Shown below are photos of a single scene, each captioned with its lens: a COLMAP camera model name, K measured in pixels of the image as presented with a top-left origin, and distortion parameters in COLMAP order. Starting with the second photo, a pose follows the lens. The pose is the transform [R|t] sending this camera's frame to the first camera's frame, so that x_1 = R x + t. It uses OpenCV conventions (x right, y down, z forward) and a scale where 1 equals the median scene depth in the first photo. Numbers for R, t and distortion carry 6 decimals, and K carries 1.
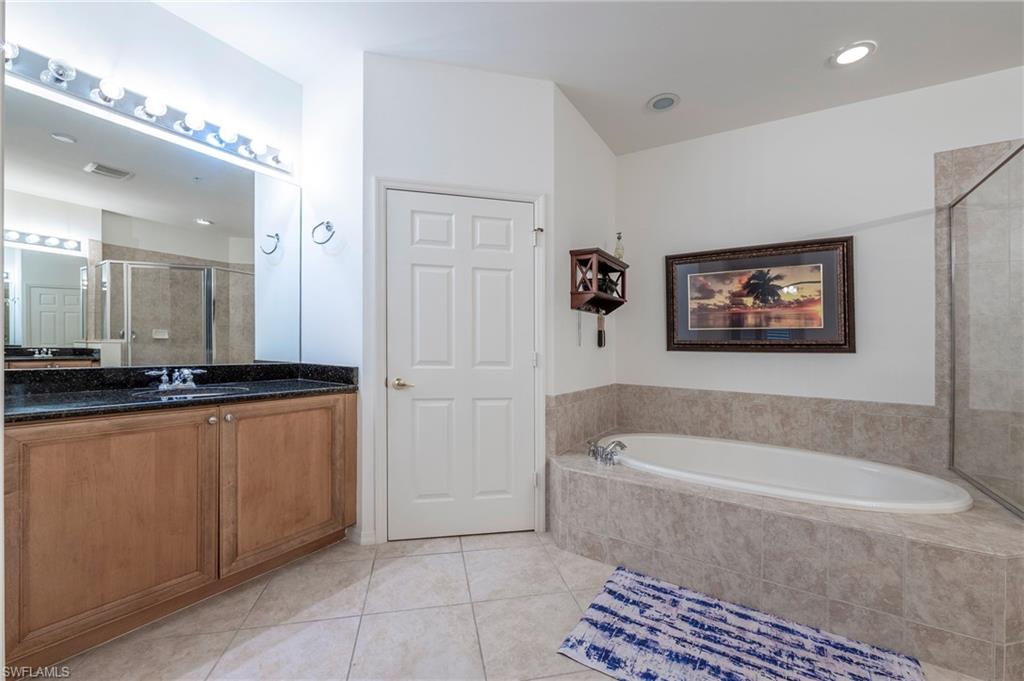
lens RADIAL K [[414.2, 0, 517.0], [0, 414.2, 338.6], [0, 0, 1]] dist [-0.000651, -0.000281]
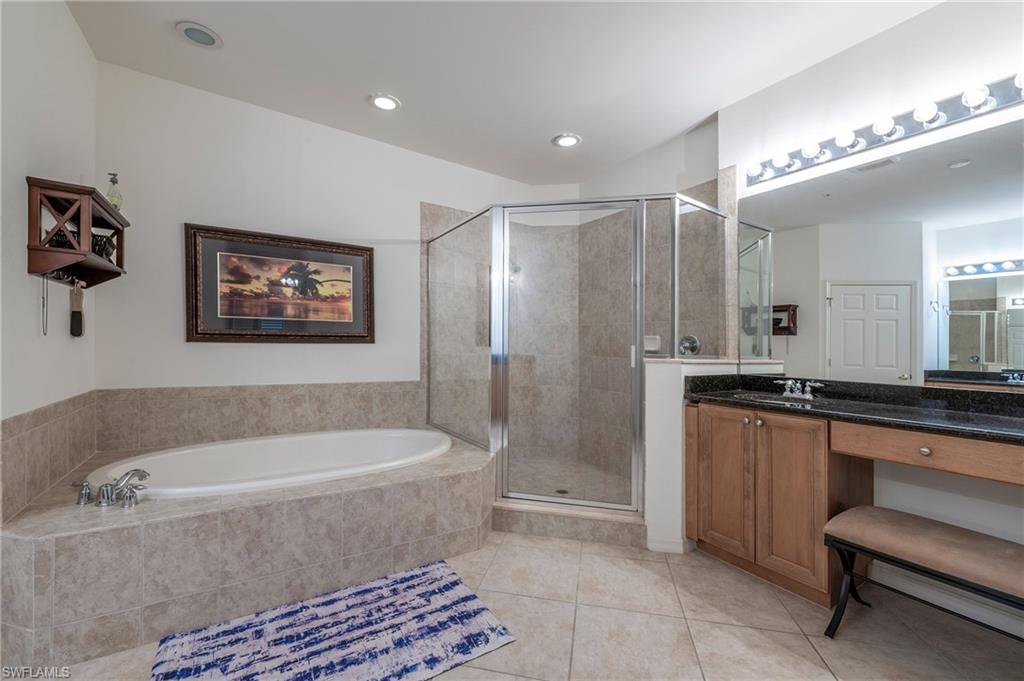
lens RADIAL K [[416.1, 0, 518.6], [0, 416.1, 328.4], [0, 0, 1]] dist [-0.000011, -0.000583]
pose [[0.414244, 0.025862, 0.909798, -0.160760], [-0.027203, 0.999501, -0.016026, -0.001872], [-0.909759, -0.018111, 0.414741, 0.121621]]
